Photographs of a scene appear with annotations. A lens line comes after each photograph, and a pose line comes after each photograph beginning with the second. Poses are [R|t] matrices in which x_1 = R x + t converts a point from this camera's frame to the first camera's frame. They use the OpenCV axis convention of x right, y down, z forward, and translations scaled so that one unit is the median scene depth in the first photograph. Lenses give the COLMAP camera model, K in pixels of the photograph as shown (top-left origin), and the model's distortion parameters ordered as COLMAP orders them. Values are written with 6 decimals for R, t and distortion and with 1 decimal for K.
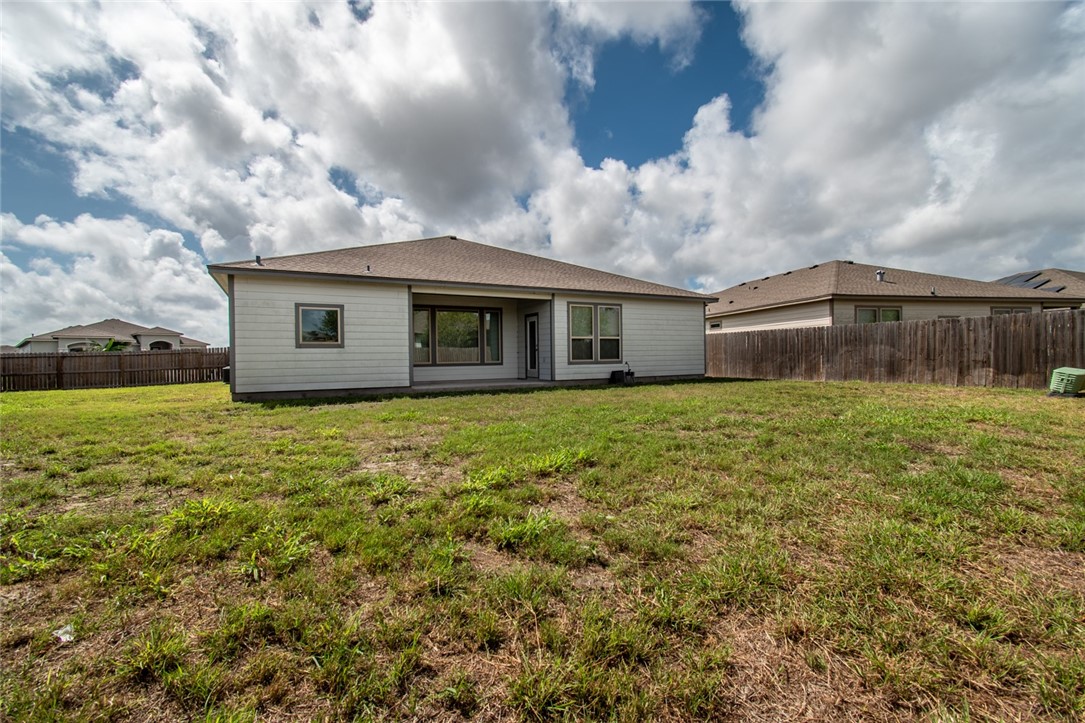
lens RADIAL K [[483.1, 0, 545.6], [0, 483.1, 362.3], [0, 0, 1]] dist [0.003344, -0.000353]
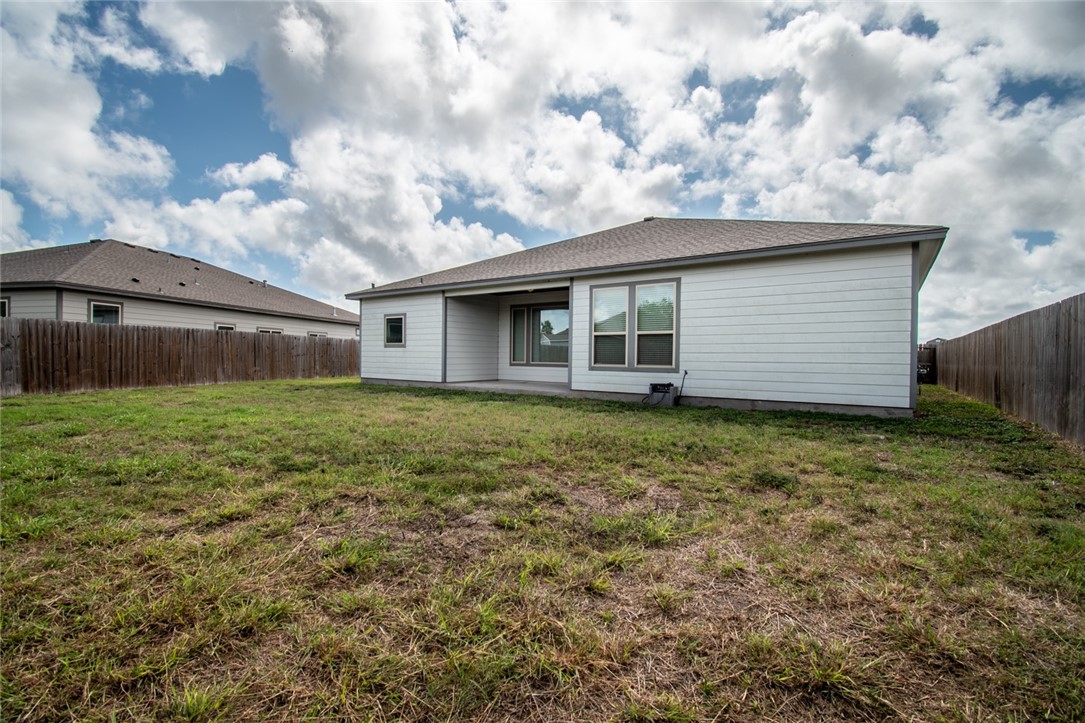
lens RADIAL K [[483.1, 0, 540.5], [0, 483.1, 361.4], [0, 0, 1]] dist [0.003344, -0.000353]
pose [[0.448572, 0.030227, -0.893235, 0.659028], [-0.023138, 0.999486, 0.022203, -0.022852], [0.893447, 0.010708, 0.449041, 0.579957]]
